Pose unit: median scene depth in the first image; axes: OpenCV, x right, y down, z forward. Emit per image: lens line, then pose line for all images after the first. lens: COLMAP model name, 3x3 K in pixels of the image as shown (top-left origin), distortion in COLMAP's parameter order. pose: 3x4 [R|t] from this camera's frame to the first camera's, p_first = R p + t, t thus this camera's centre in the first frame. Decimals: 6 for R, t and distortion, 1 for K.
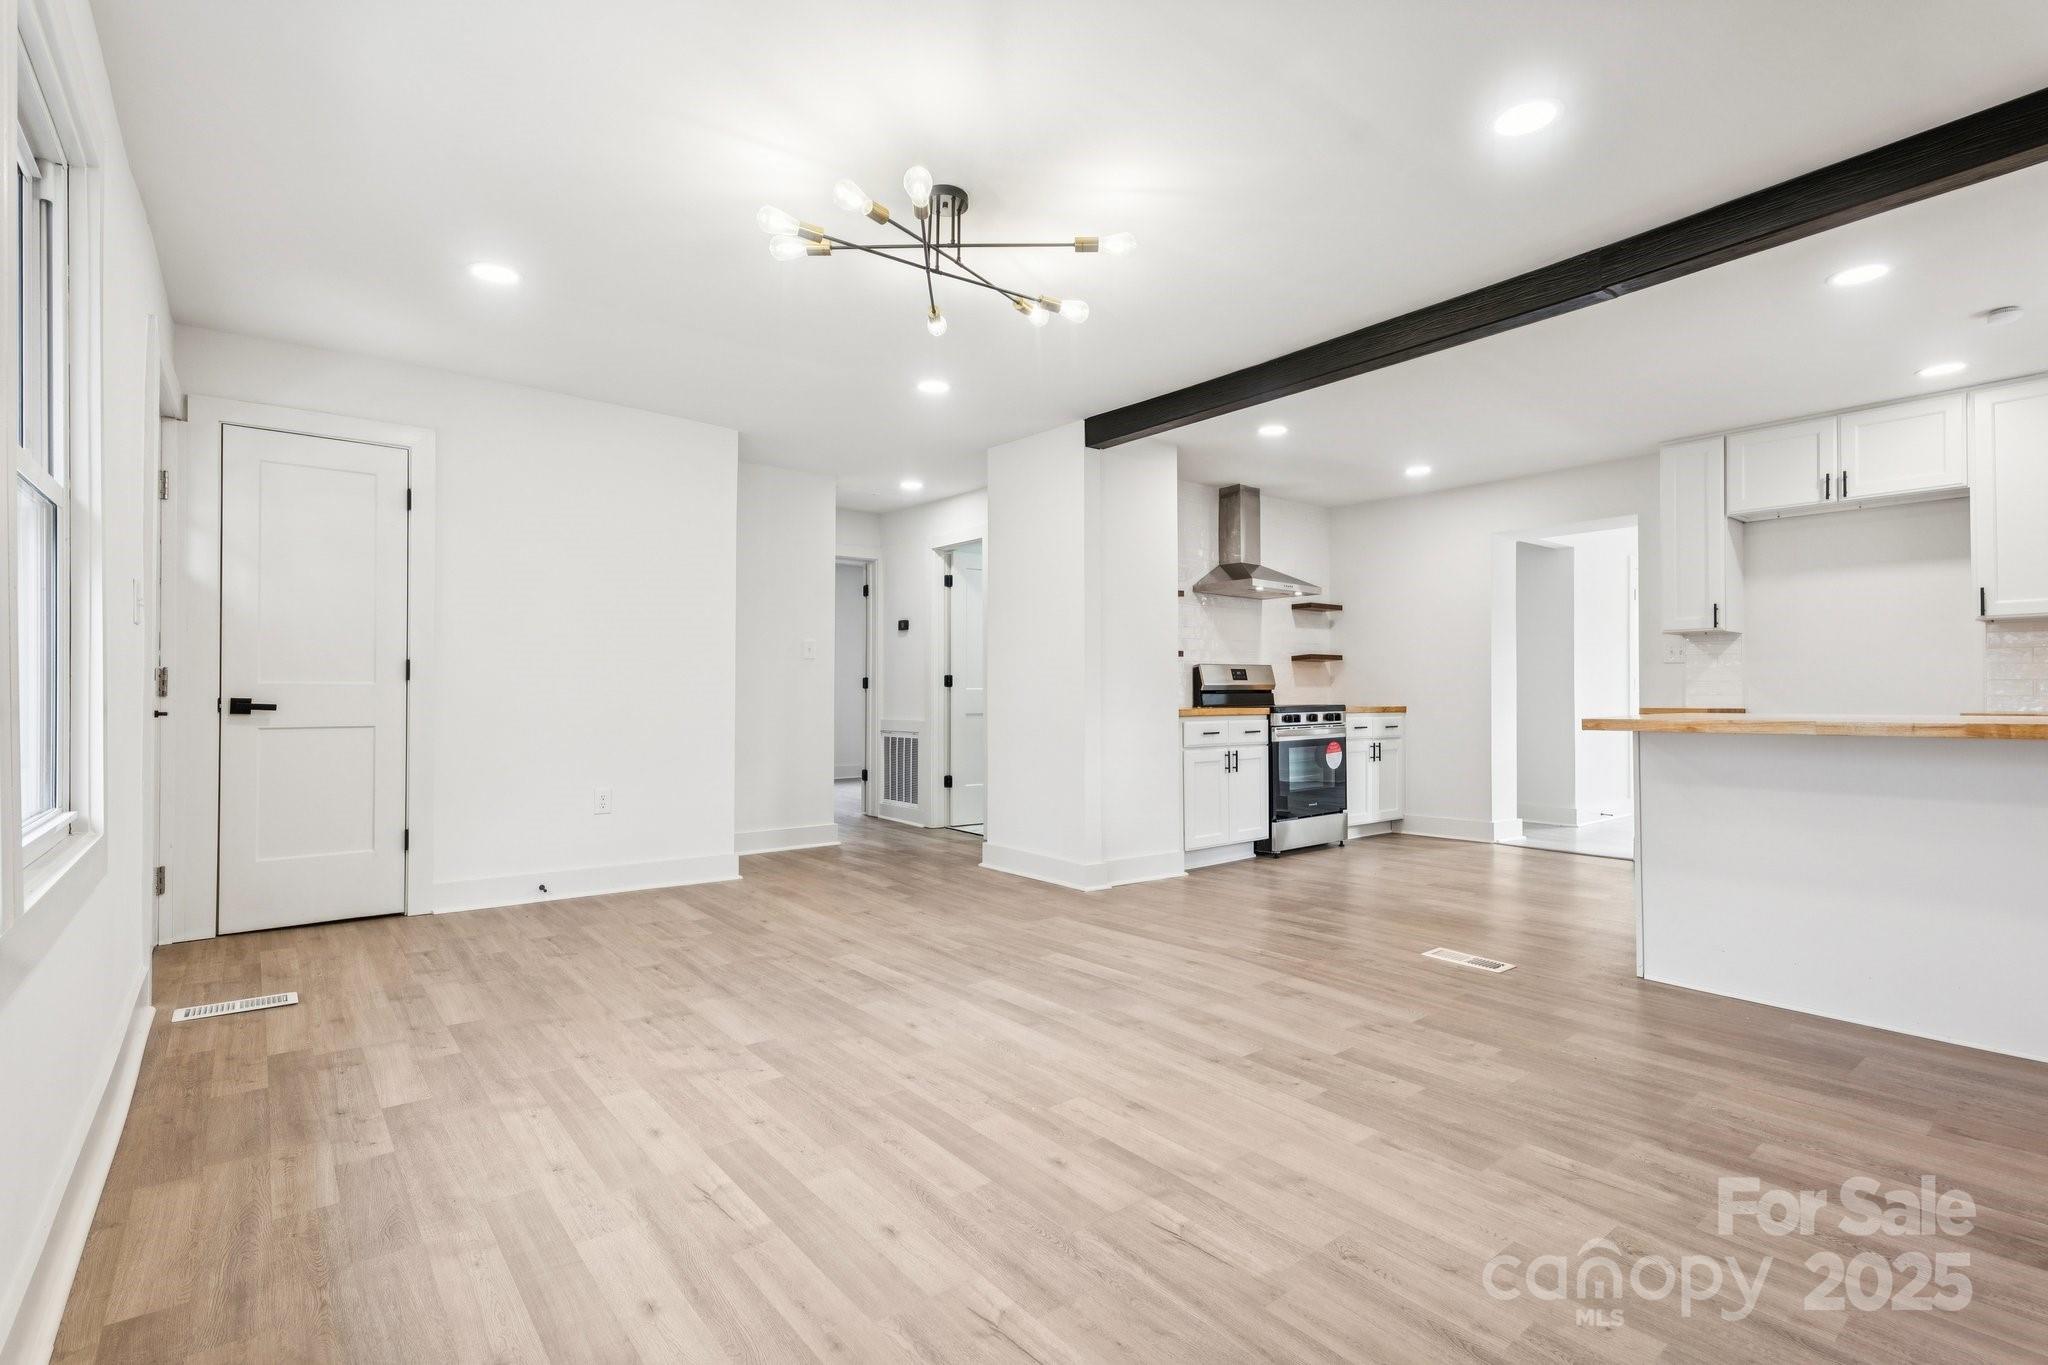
lens RADIAL K [[958.2, 0, 1023.9], [0, 958.2, 679.5], [0, 0, 1]] dist [0.008589, 0.000690]
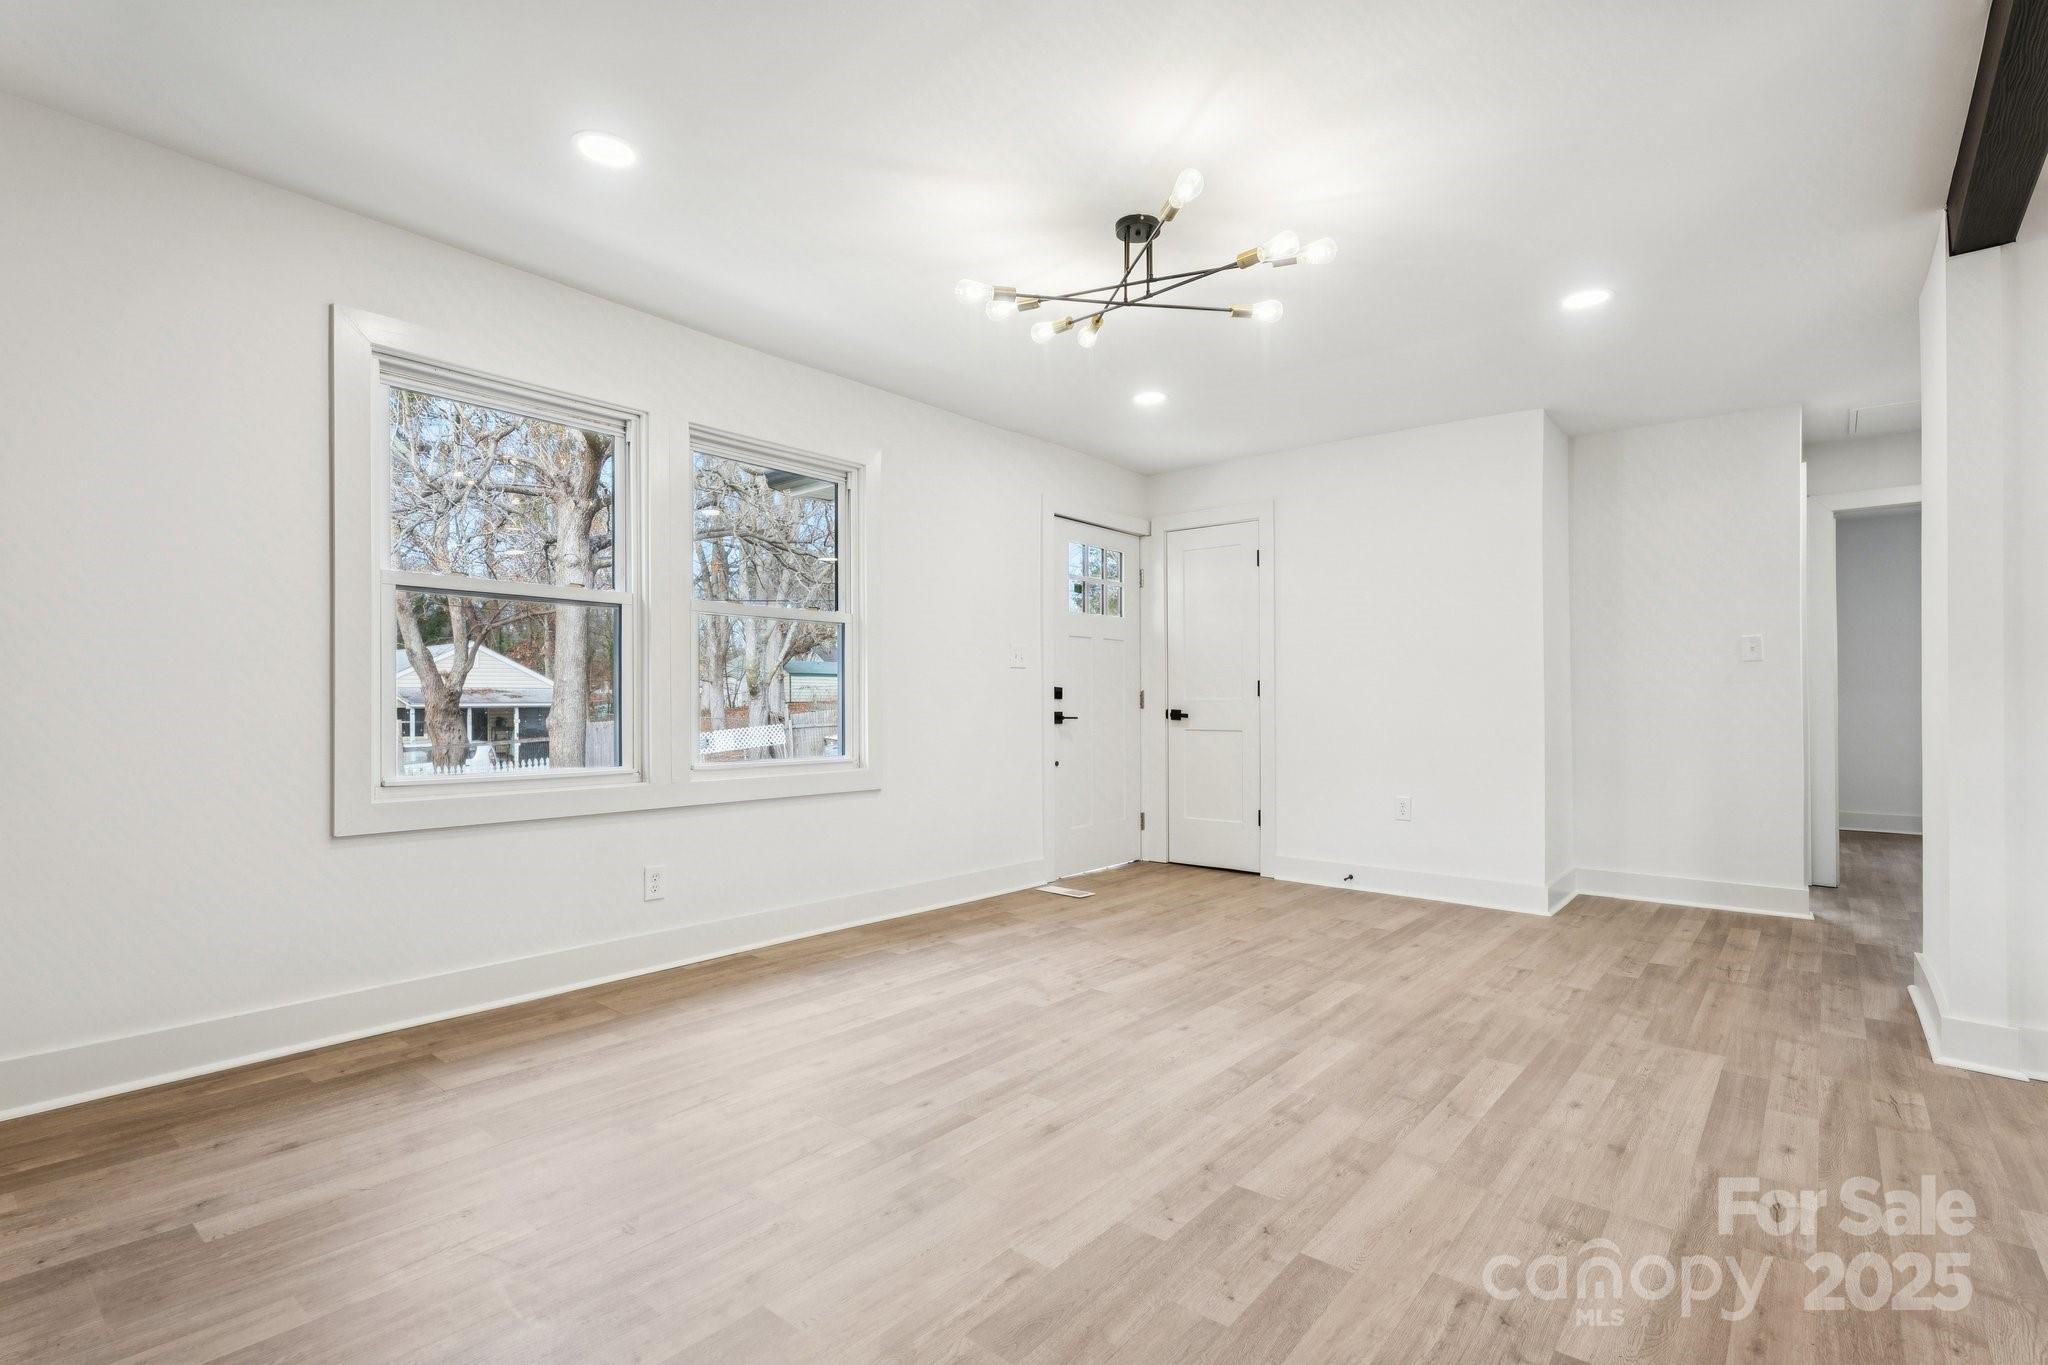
lens RADIAL K [[958.2, 0, 1018.7], [0, 958.2, 702.7], [0, 0, 1]] dist [0.008589, 0.000690]
pose [[0.192962, -0.005084, -0.981193, 0.821060], [0.014205, 0.999896, -0.002388, 0.011164], [0.981103, -0.013477, 0.193015, 0.604453]]
